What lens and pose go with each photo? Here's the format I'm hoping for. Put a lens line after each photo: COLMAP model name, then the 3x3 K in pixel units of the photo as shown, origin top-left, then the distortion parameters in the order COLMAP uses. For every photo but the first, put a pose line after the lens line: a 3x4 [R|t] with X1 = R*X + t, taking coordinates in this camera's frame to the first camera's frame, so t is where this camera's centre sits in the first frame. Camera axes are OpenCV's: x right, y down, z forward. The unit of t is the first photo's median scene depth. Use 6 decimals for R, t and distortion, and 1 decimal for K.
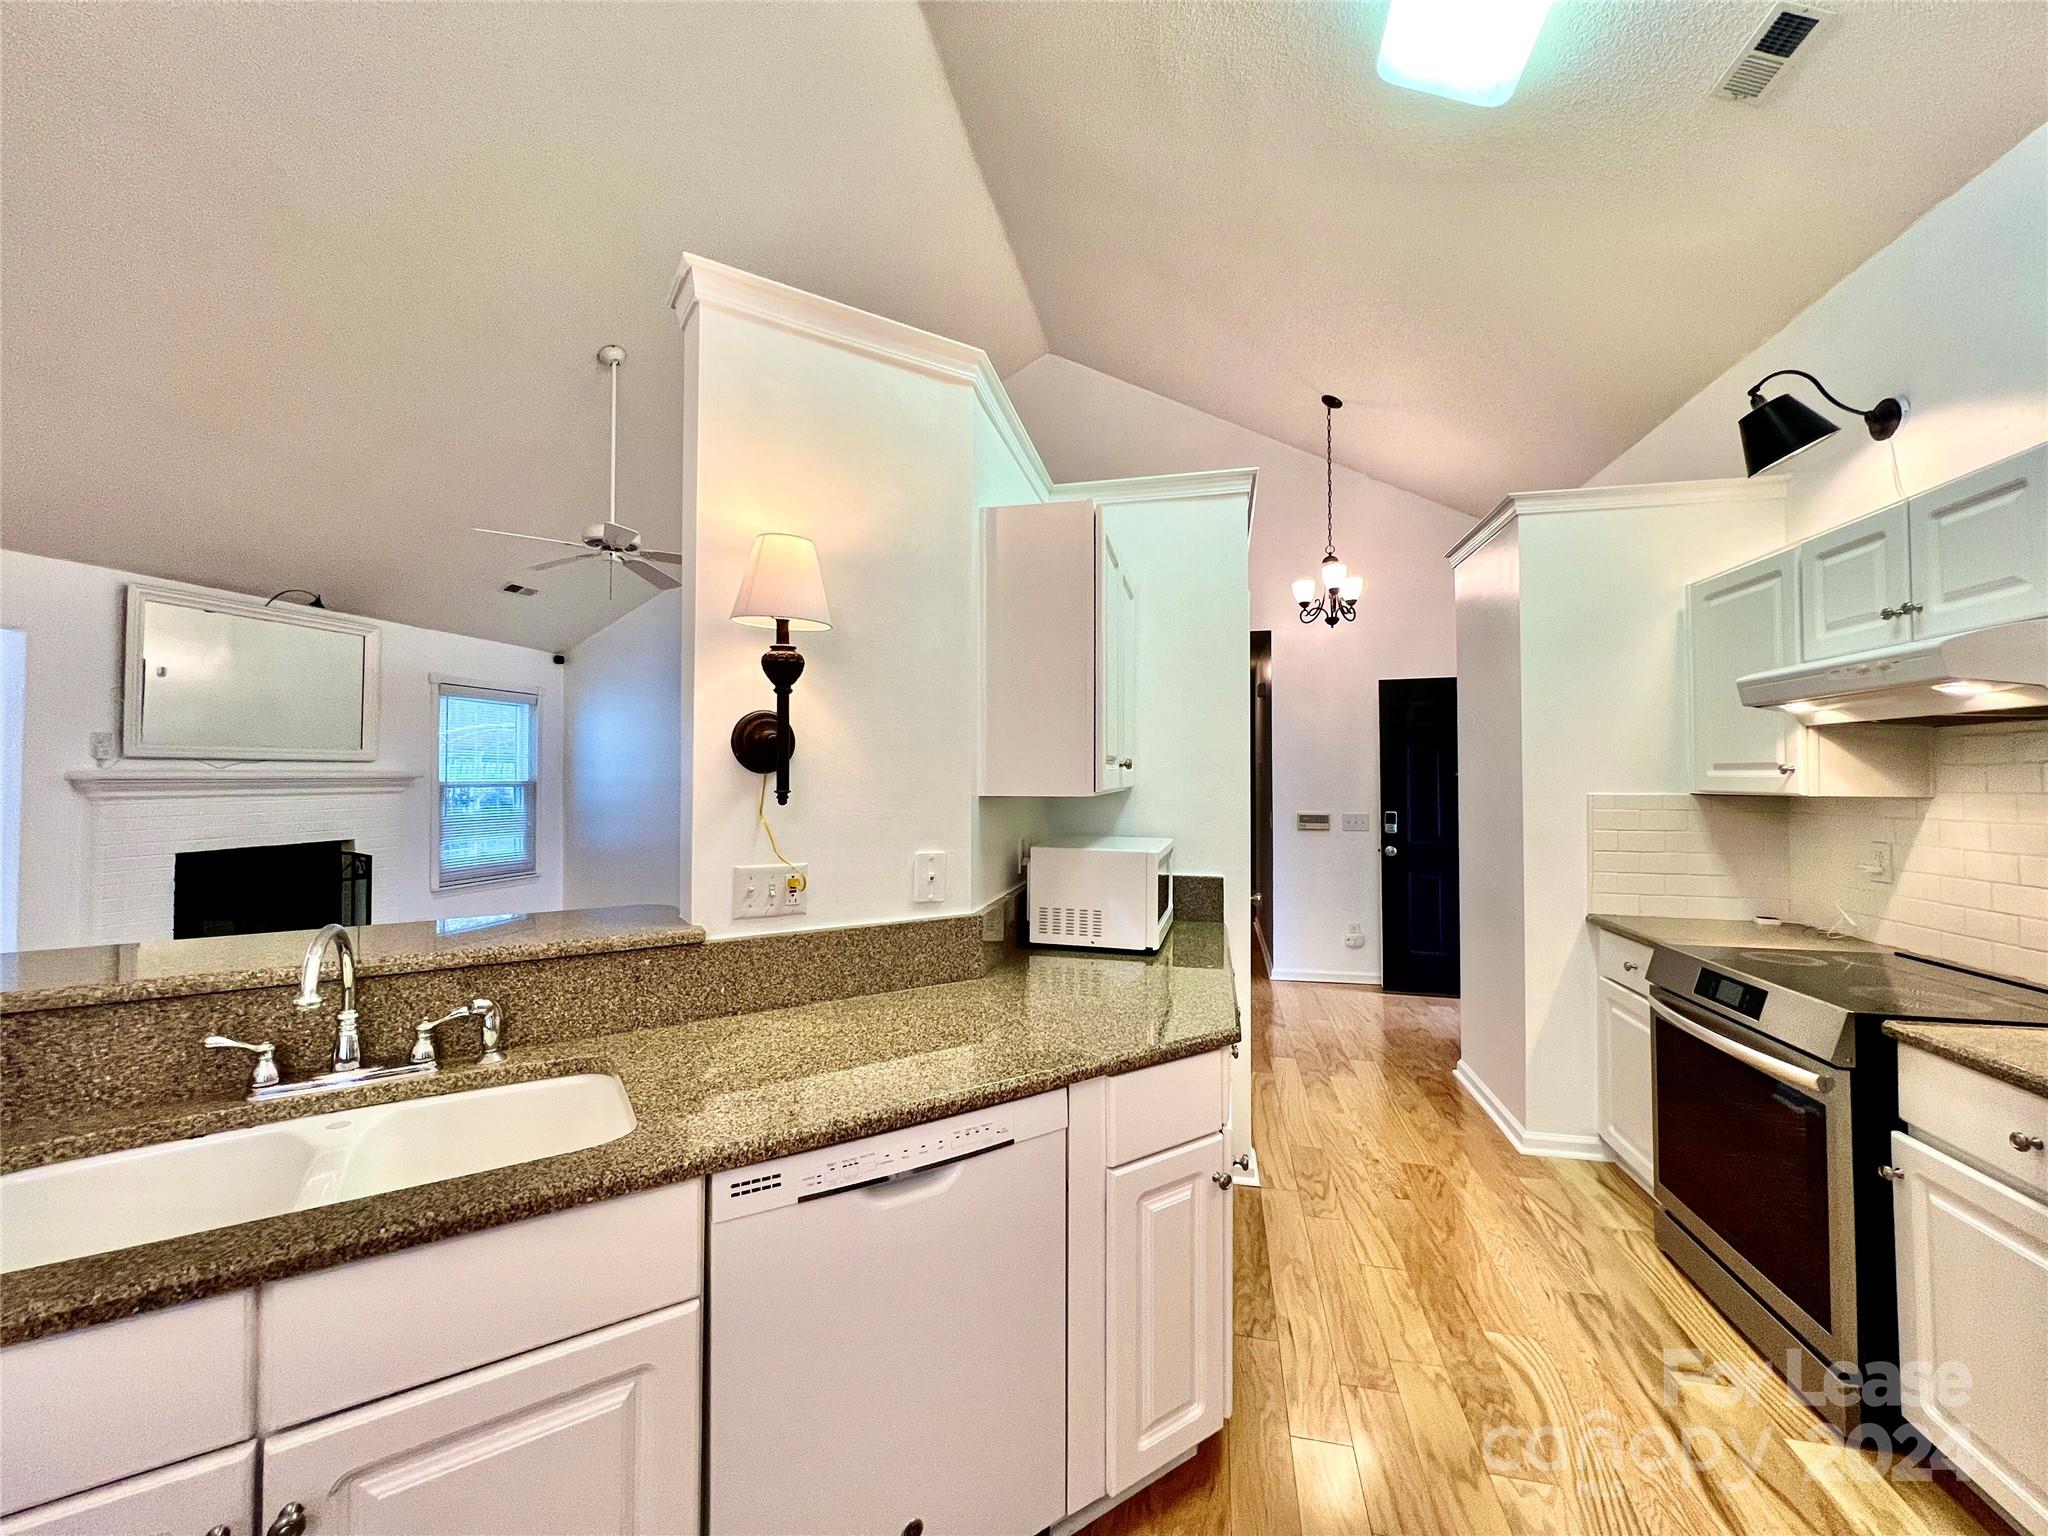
lens RADIAL K [[818.0, 0, 1023.5], [0, 818.0, 759.5], [0, 0, 1]] dist [-0.002567, 0.000452]
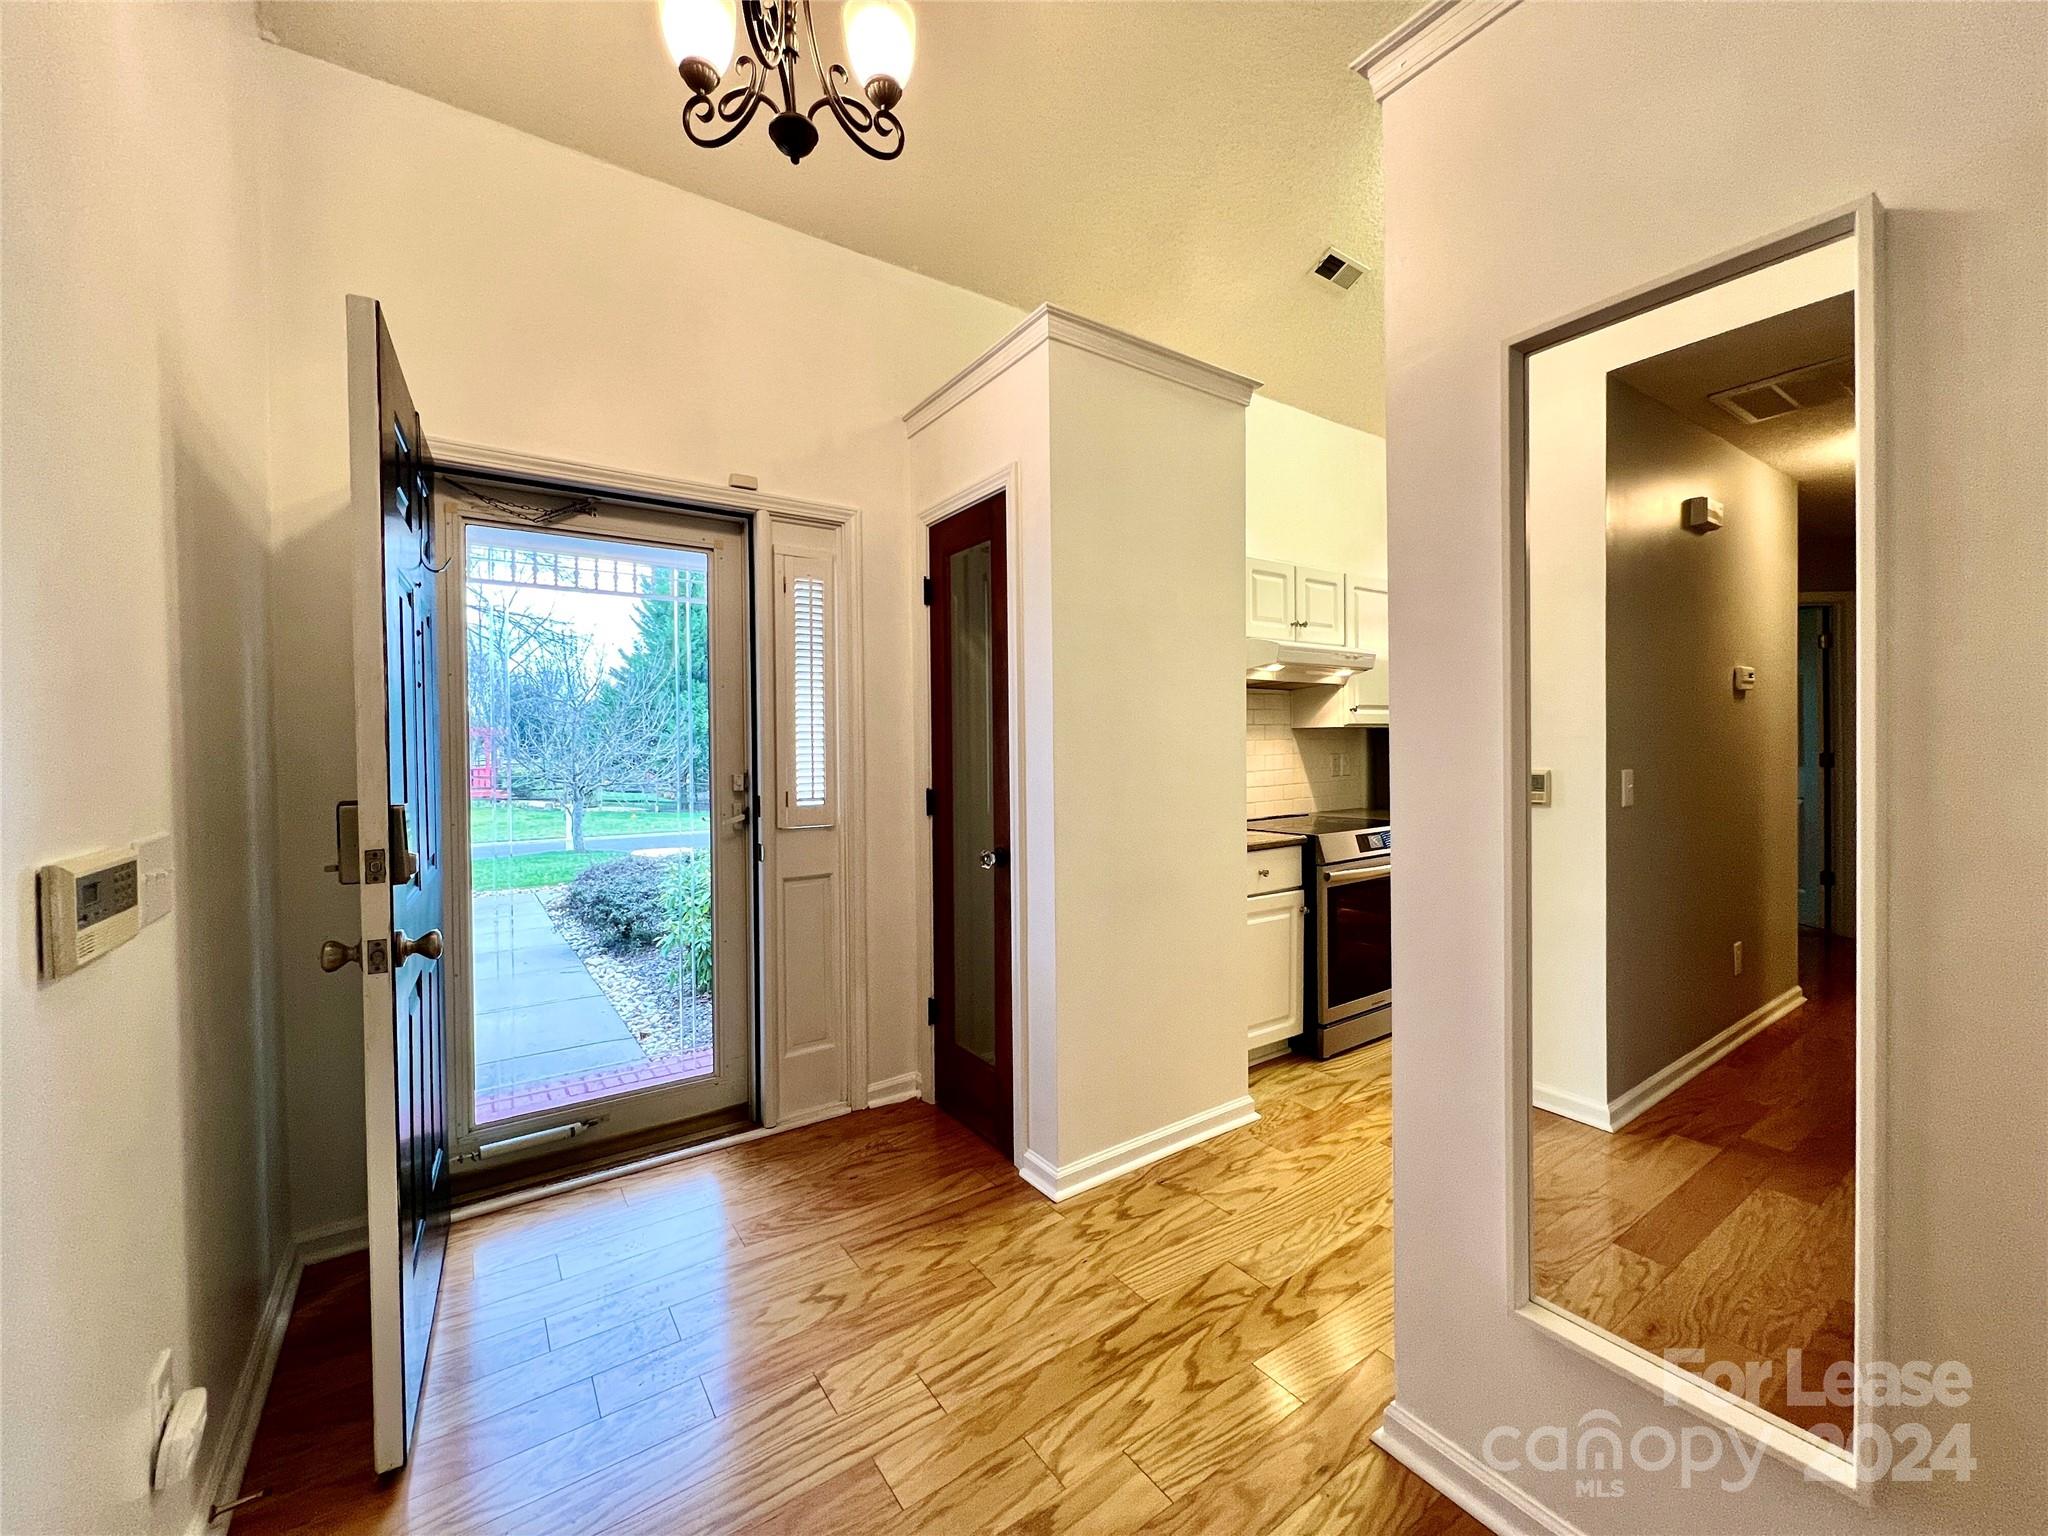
lens RADIAL K [[818.0, 0, 1029.0], [0, 818.0, 759.3], [0, 0, 1]] dist [-0.002567, 0.000452]
pose [[-0.741049, -0.003372, 0.671443, 0.211772], [-0.003297, 0.999994, 0.001384, 0.092047], [-0.671443, -0.001188, -0.741055, 2.069574]]
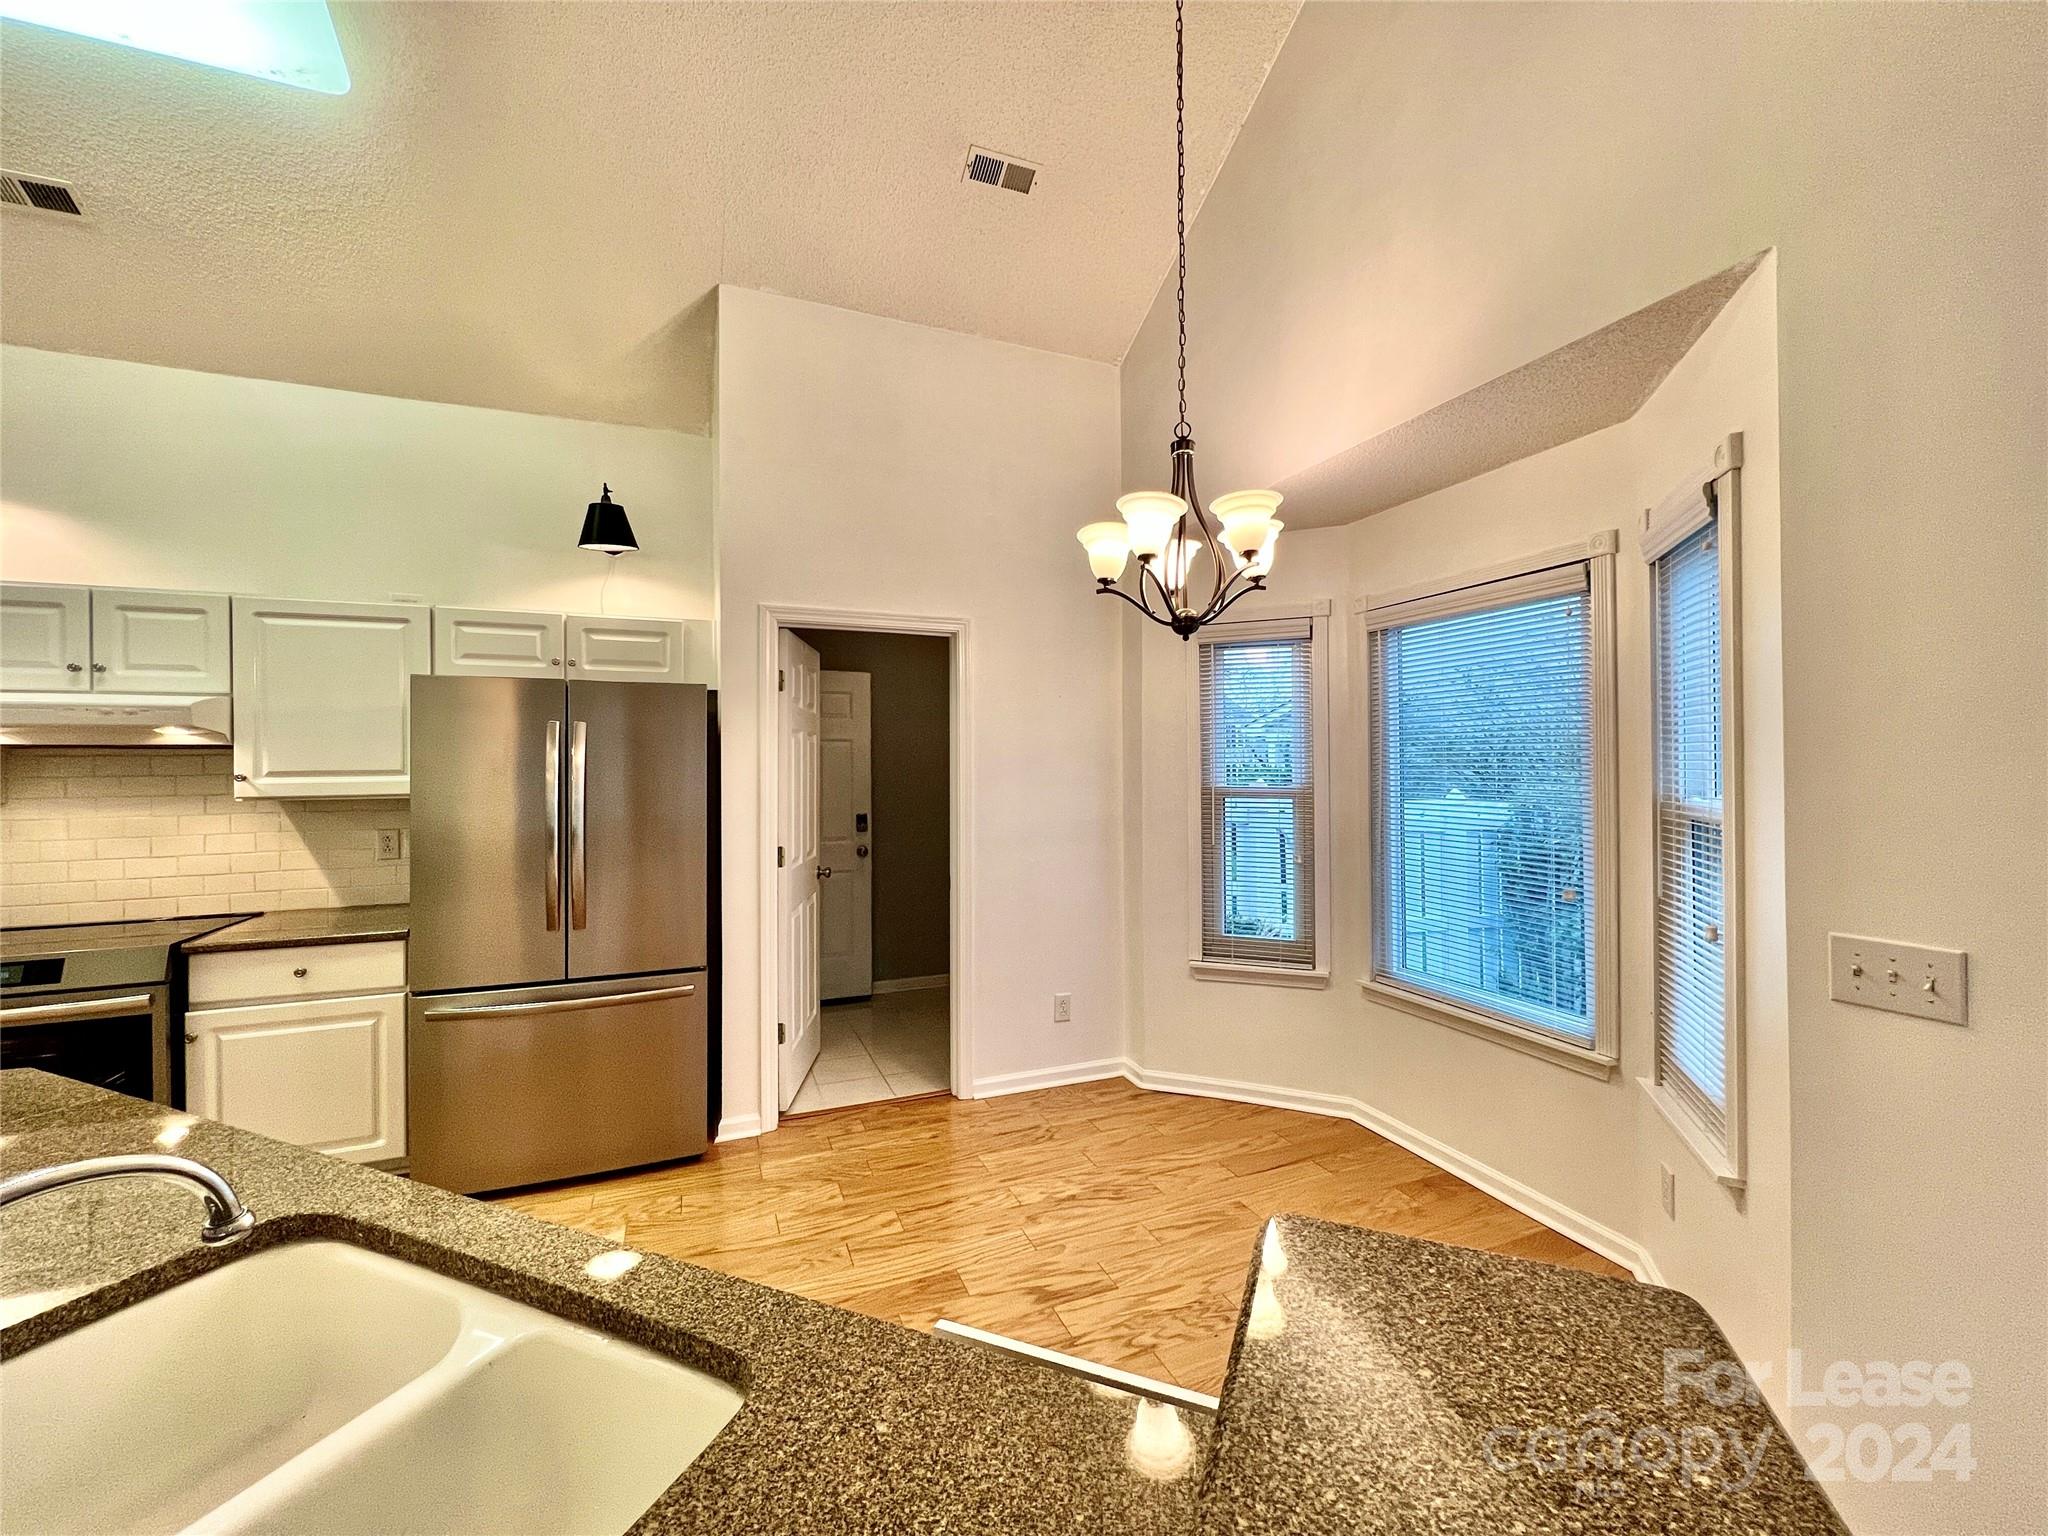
lens RADIAL K [[818.0, 0, 1023.0], [0, 818.0, 761.2], [0, 0, 1]] dist [-0.002567, 0.000452]
pose [[-0.573825, 0.002616, 0.818974, -0.718051], [-0.012810, 0.999844, -0.012170, -0.020169], [-0.818878, -0.017475, -0.573702, 0.366326]]
